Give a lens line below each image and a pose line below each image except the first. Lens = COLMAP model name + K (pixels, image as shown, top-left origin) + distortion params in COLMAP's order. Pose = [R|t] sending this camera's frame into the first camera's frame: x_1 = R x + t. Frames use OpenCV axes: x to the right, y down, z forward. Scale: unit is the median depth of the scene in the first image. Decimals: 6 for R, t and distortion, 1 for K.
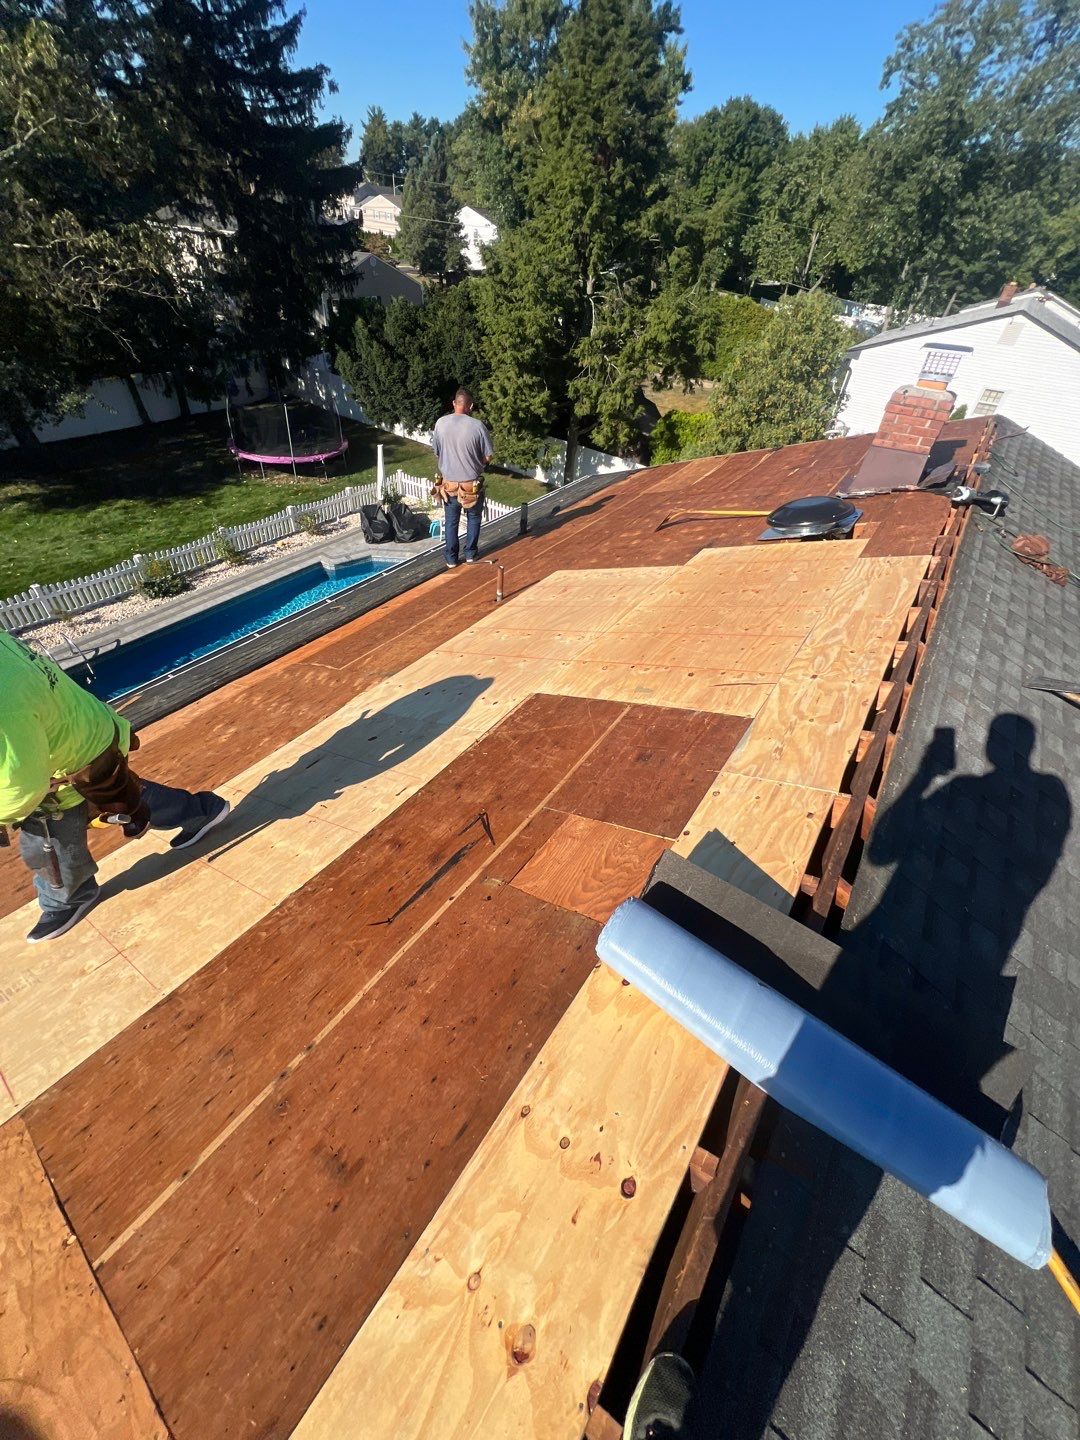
lens RADIAL K [[574.9, 0, 545.5], [0, 574.9, 717.0], [0, 0, 1]] dist [-0.002827, 0.000314]
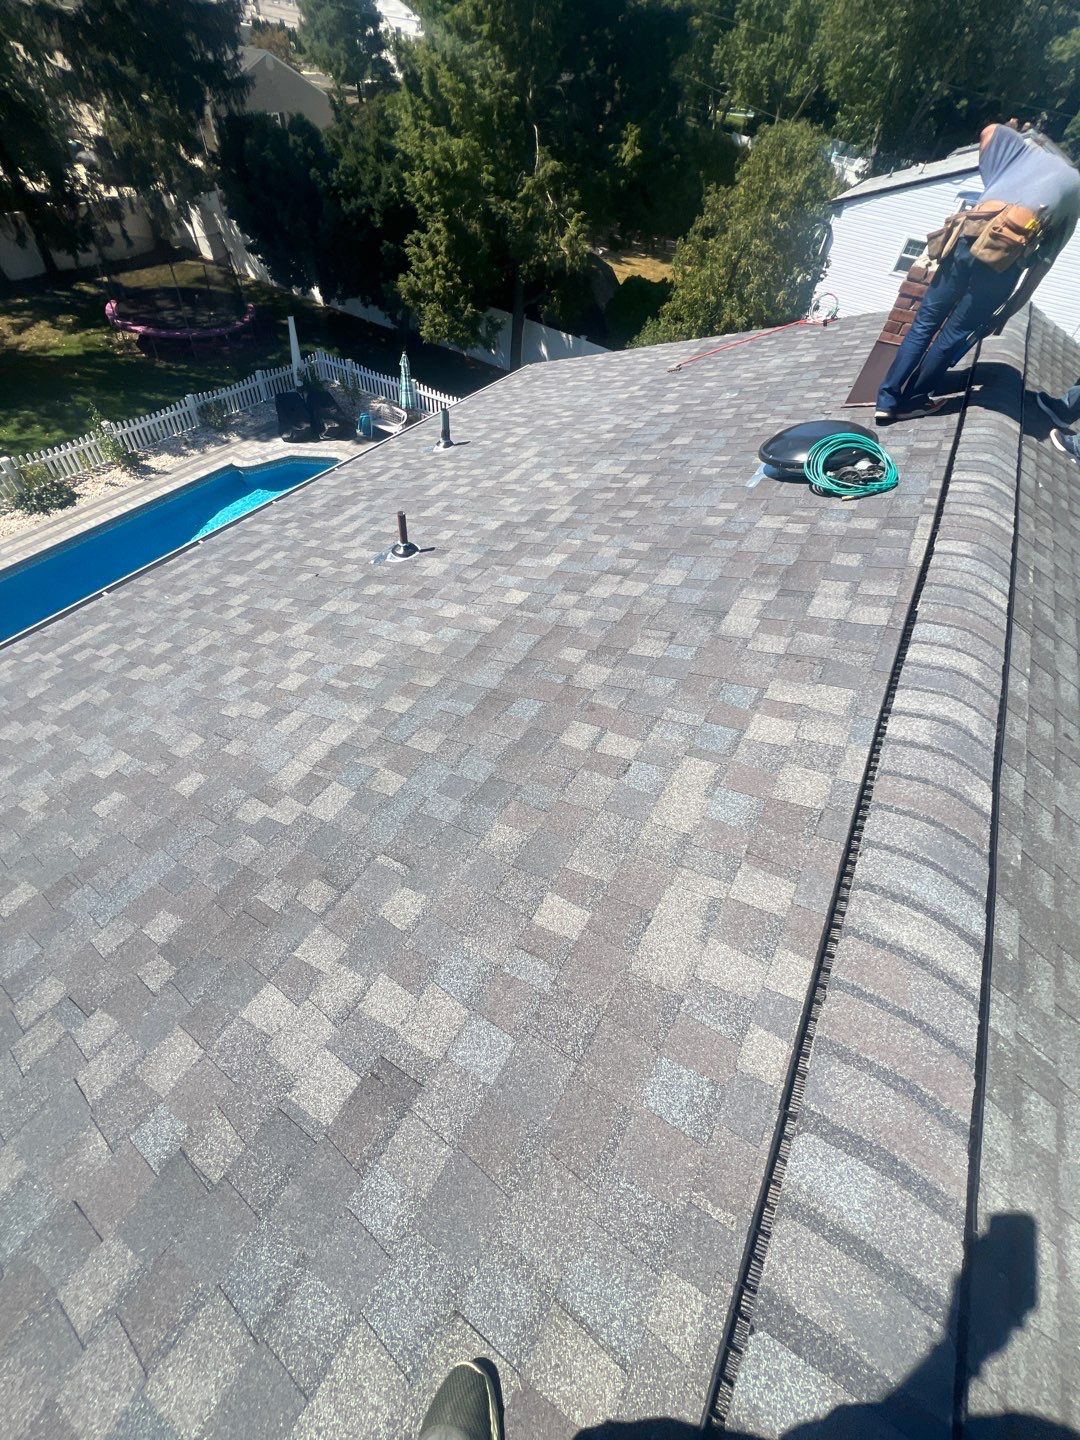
lens RADIAL K [[566.6, 0, 545.0], [0, 566.6, 719.5], [0, 0, 1]] dist [0.002313, 0.000421]
pose [[0.997177, -0.034557, 0.066655, 0.011844], [0.022318, 0.984080, 0.176317, -0.026983], [-0.071687, -0.174331, 0.982074, 0.044041]]
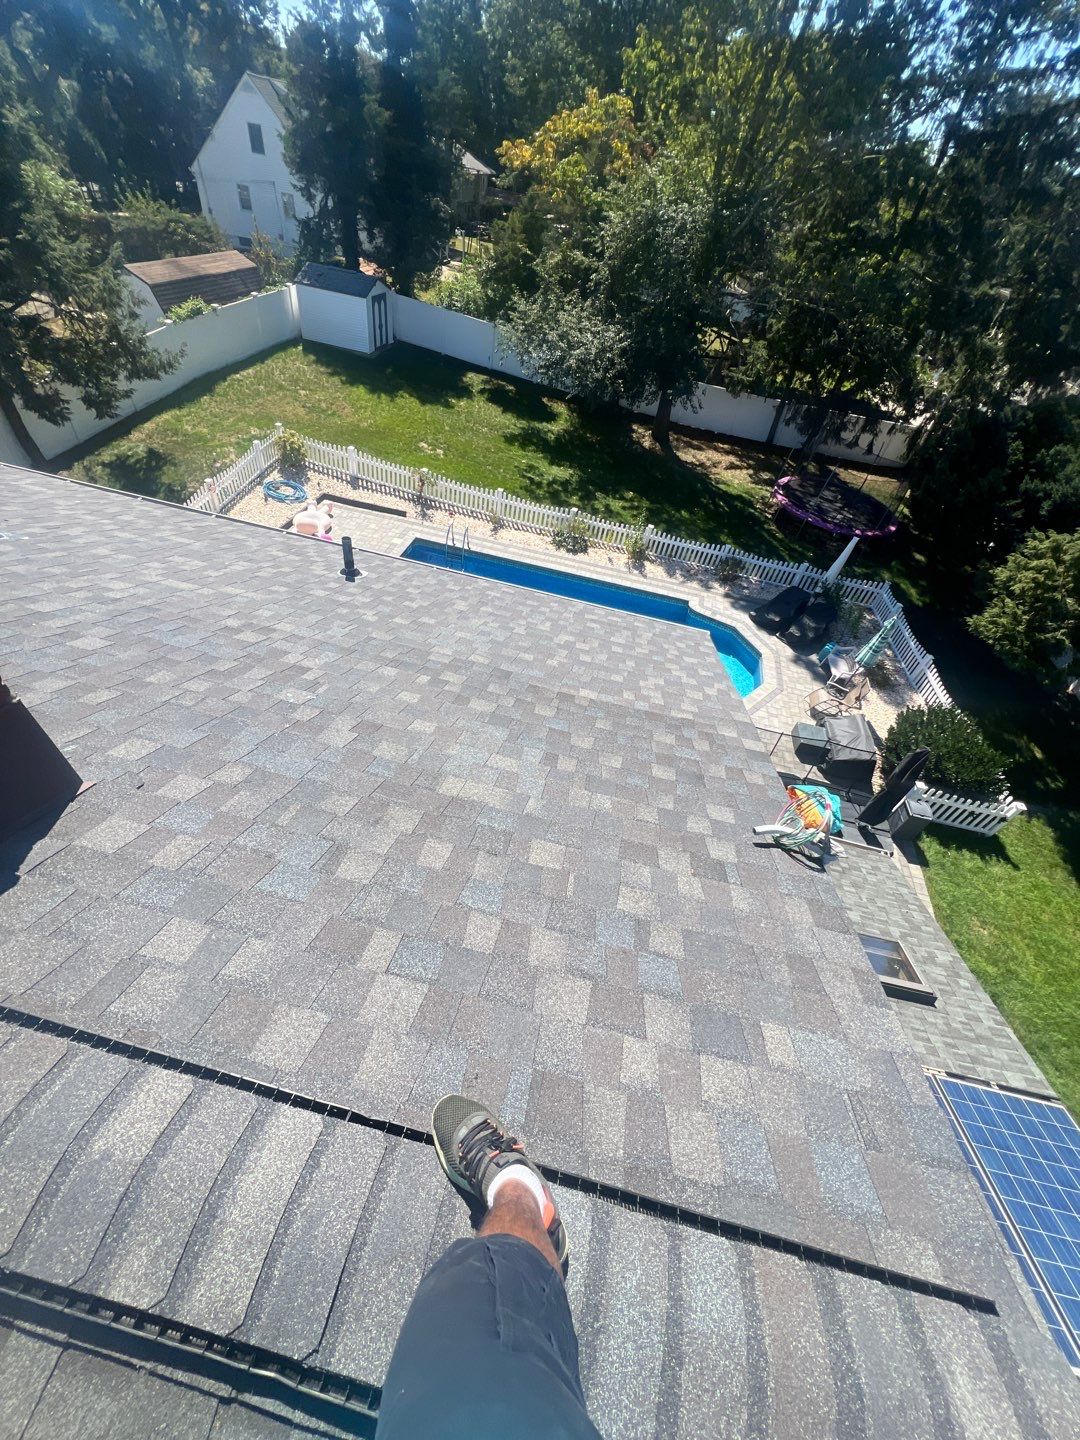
lens RADIAL K [[574.9, 0, 545.5], [0, 574.9, 717.0], [0, 0, 1]] dist [-0.002827, 0.000314]
pose [[0.382869, 0.634707, -0.671237, 1.583782], [-0.687189, 0.681283, 0.252239, -1.211369], [0.617401, 0.364692, 0.697005, 1.479009]]
